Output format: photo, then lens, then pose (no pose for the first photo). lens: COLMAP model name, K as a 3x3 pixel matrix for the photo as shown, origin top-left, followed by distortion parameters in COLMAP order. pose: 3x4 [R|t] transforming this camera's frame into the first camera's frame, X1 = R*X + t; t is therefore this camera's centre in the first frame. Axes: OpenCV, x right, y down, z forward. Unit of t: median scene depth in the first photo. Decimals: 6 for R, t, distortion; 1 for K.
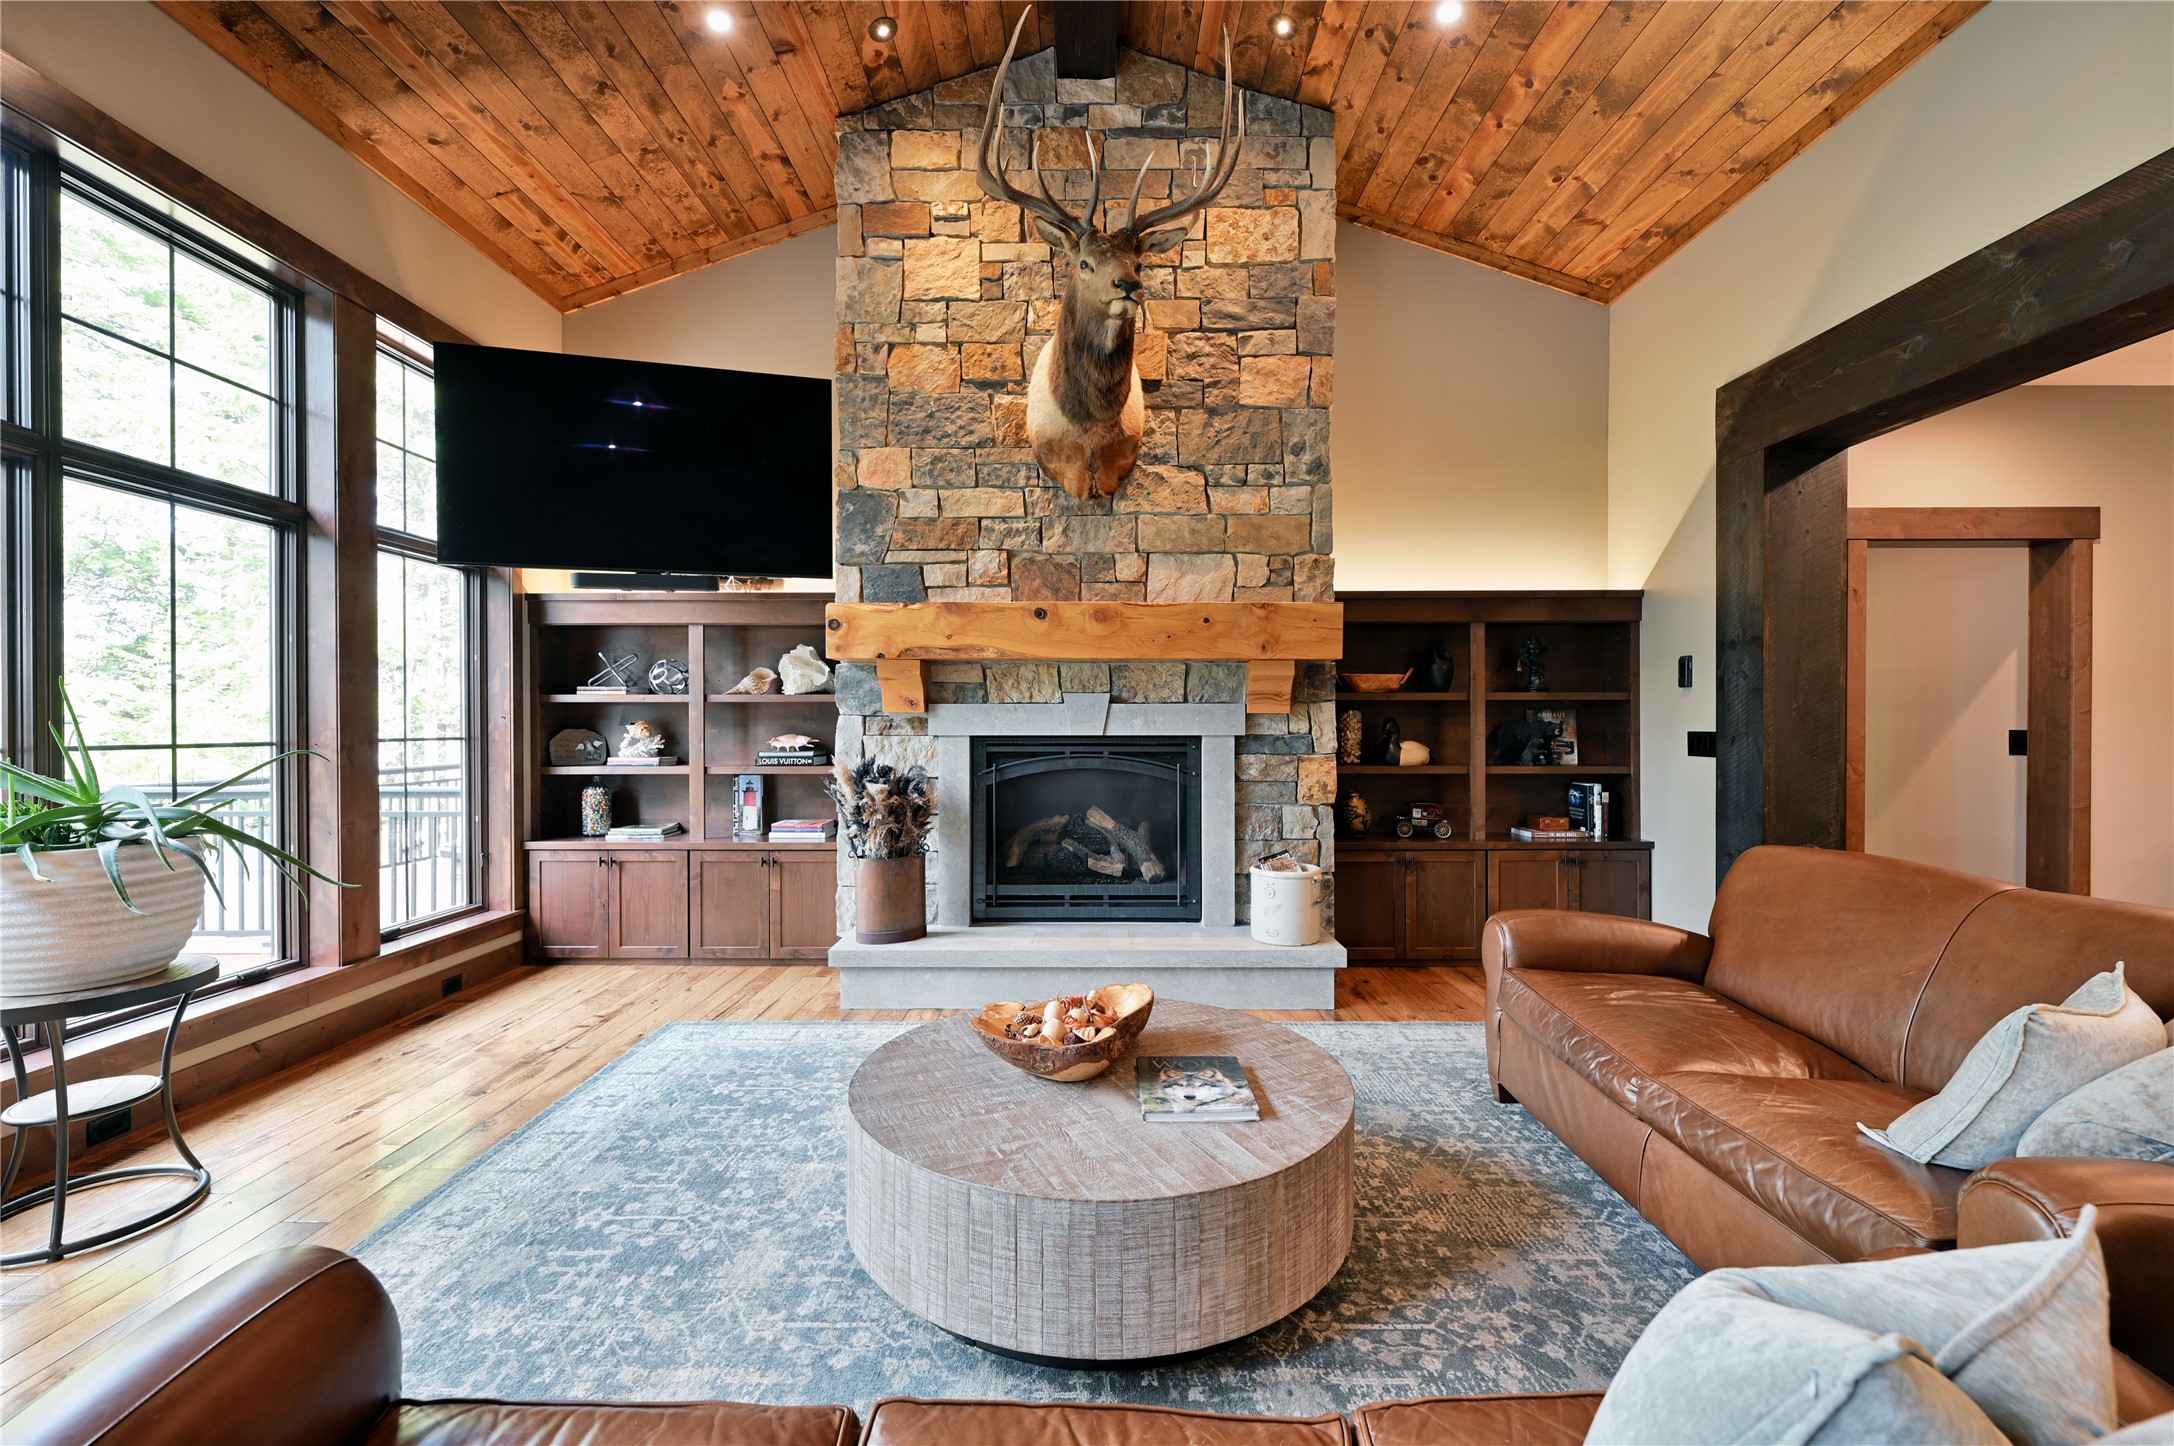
lens RADIAL K [[901.0, 0, 1090.9], [0, 901.0, 730.8], [0, 0, 1]] dist [0.000411, -0.000556]
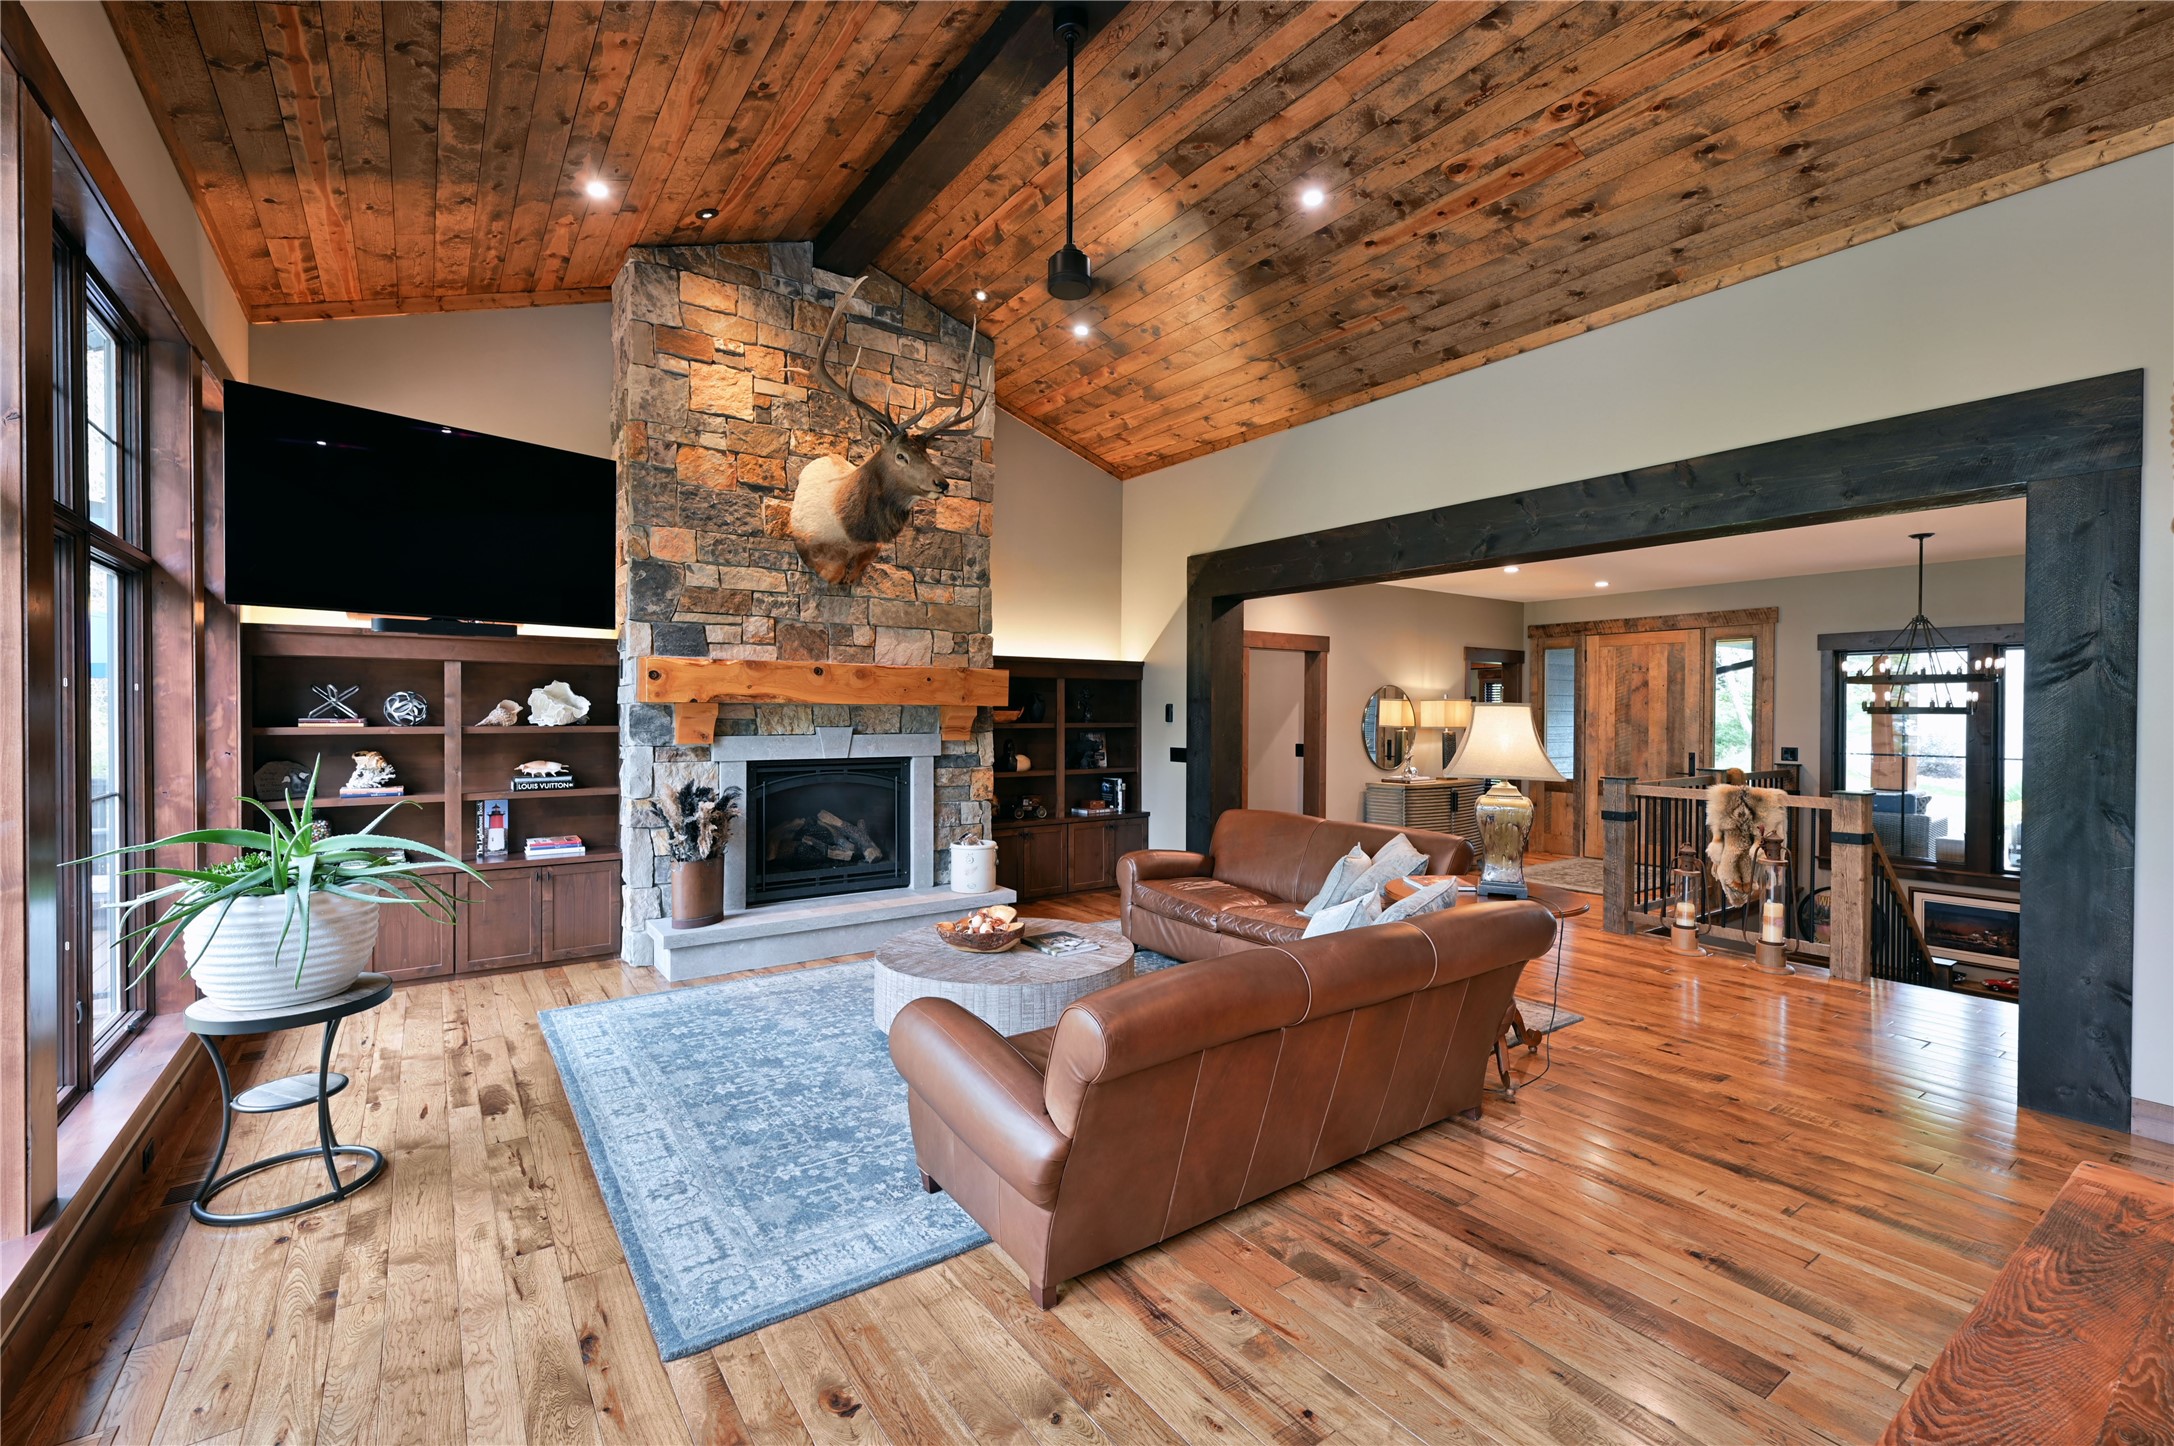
lens RADIAL K [[901.0, 0, 1097.4], [0, 901.0, 726.7], [0, 0, 1]] dist [0.000411, -0.000556]
pose [[0.810173, -0.003082, 0.586183, -0.479076], [-0.001425, 0.999973, 0.007228, -0.052808], [-0.586189, -0.006691, 0.810147, -0.331651]]
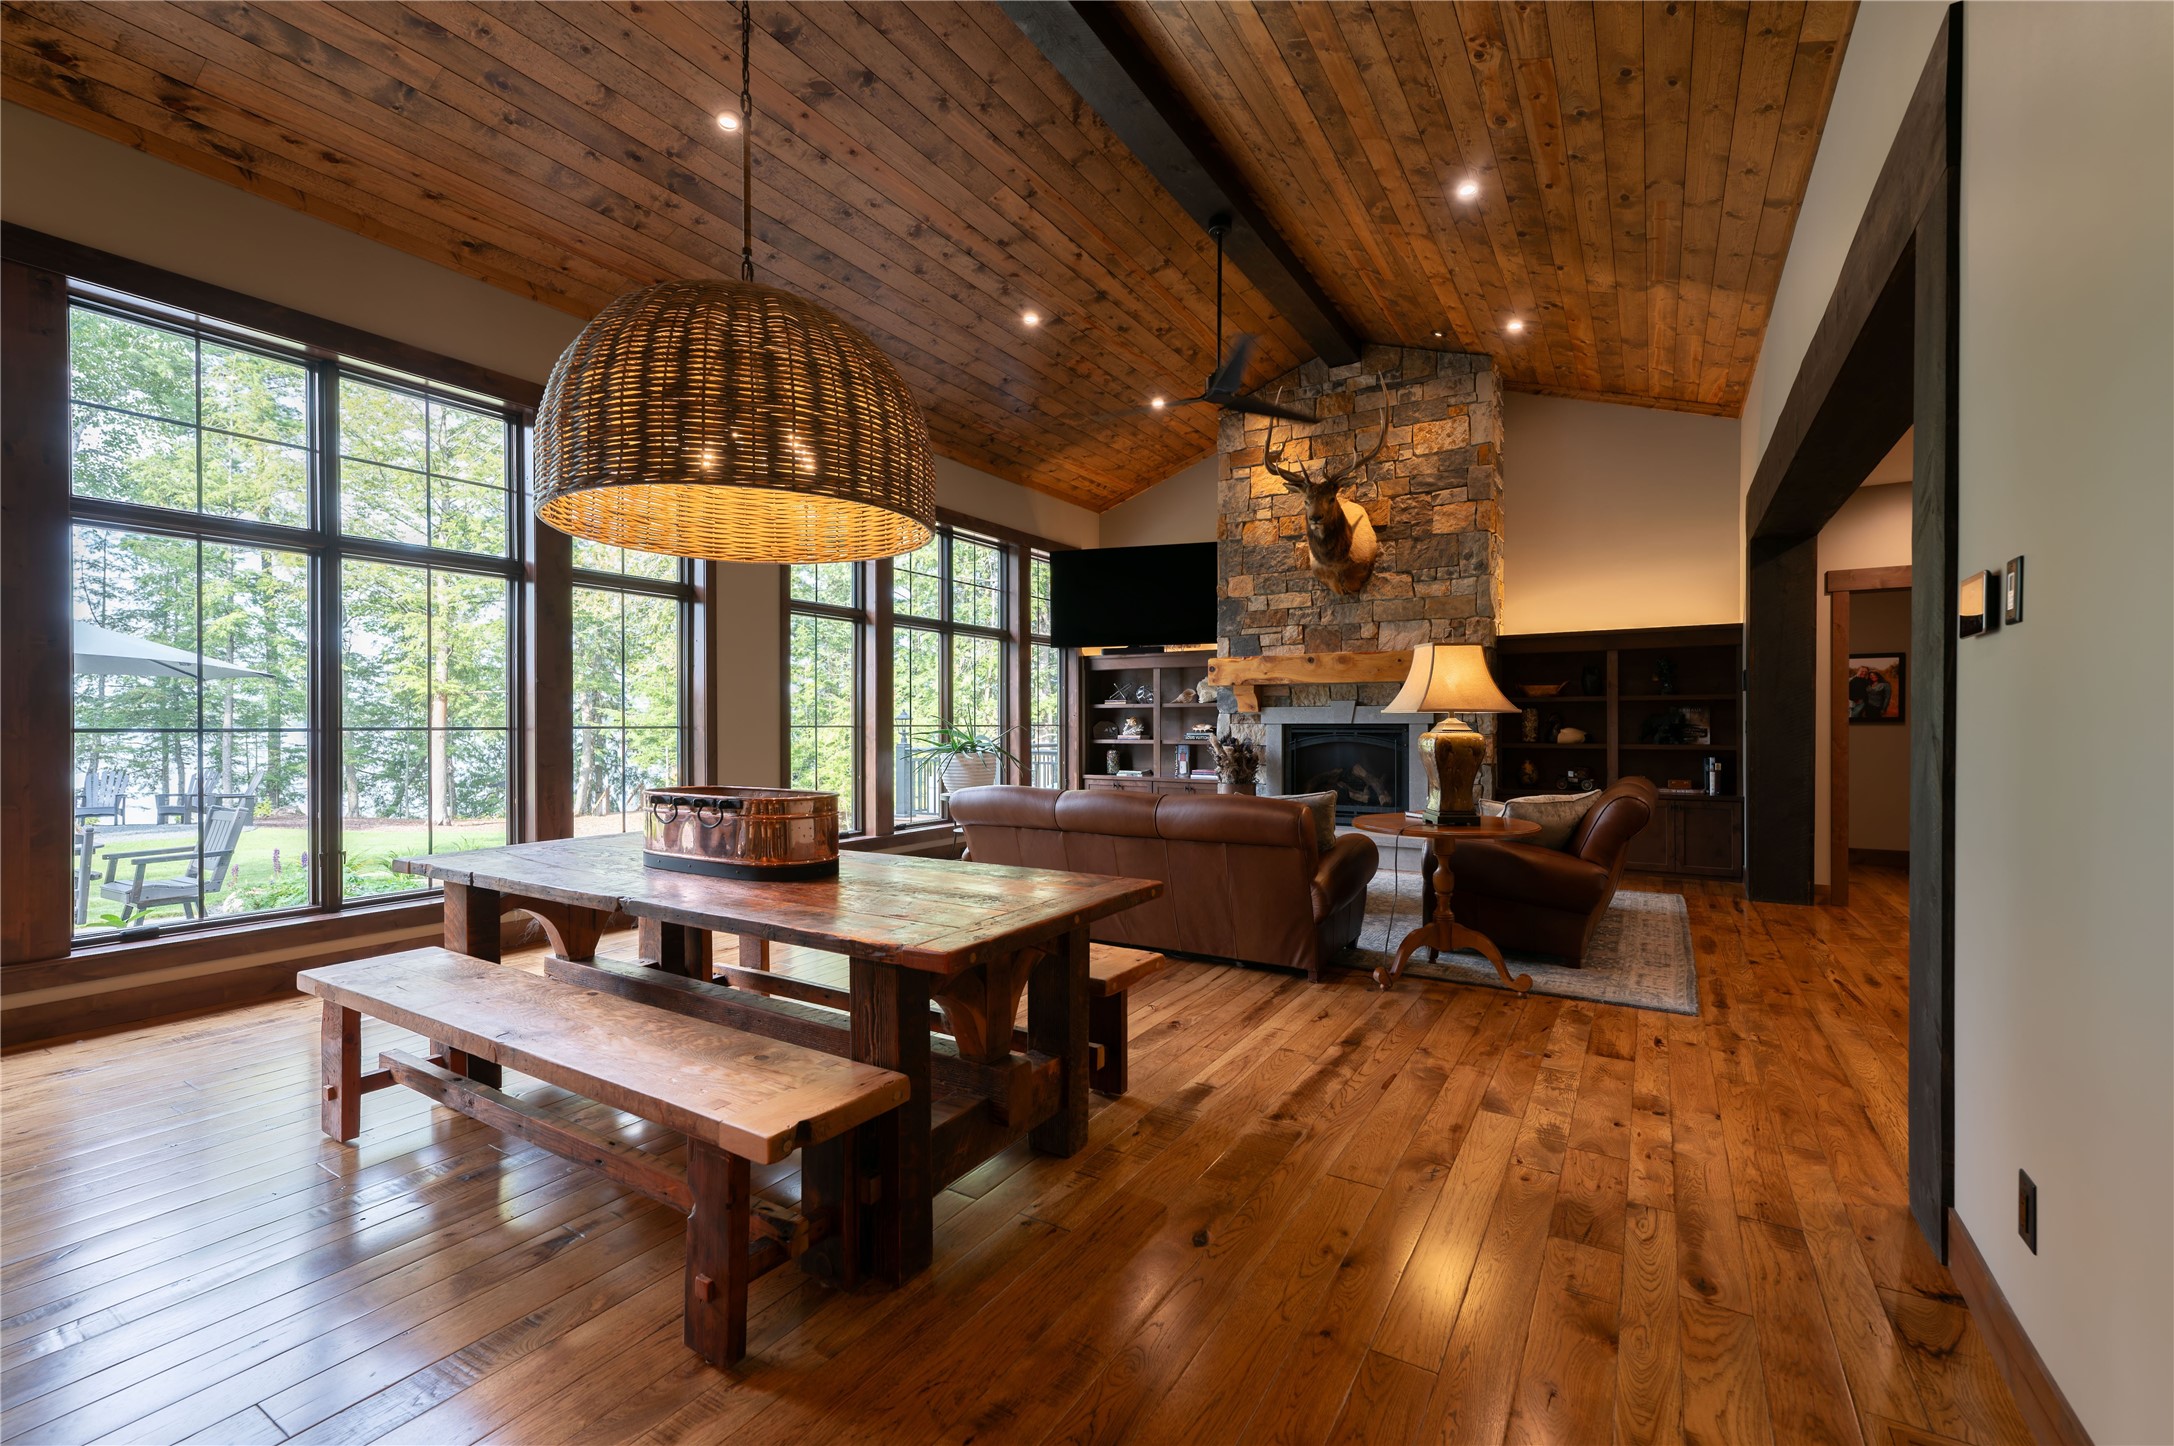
lens RADIAL K [[901.0, 0, 1127.1], [0, 901.0, 736.6], [0, 0, 1]] dist [0.000411, -0.000556]
pose [[0.874288, 0.005860, -0.485372, 0.500257], [-0.002533, 0.999969, 0.007510, 0.018762], [0.485401, -0.005336, 0.874276, -0.819082]]
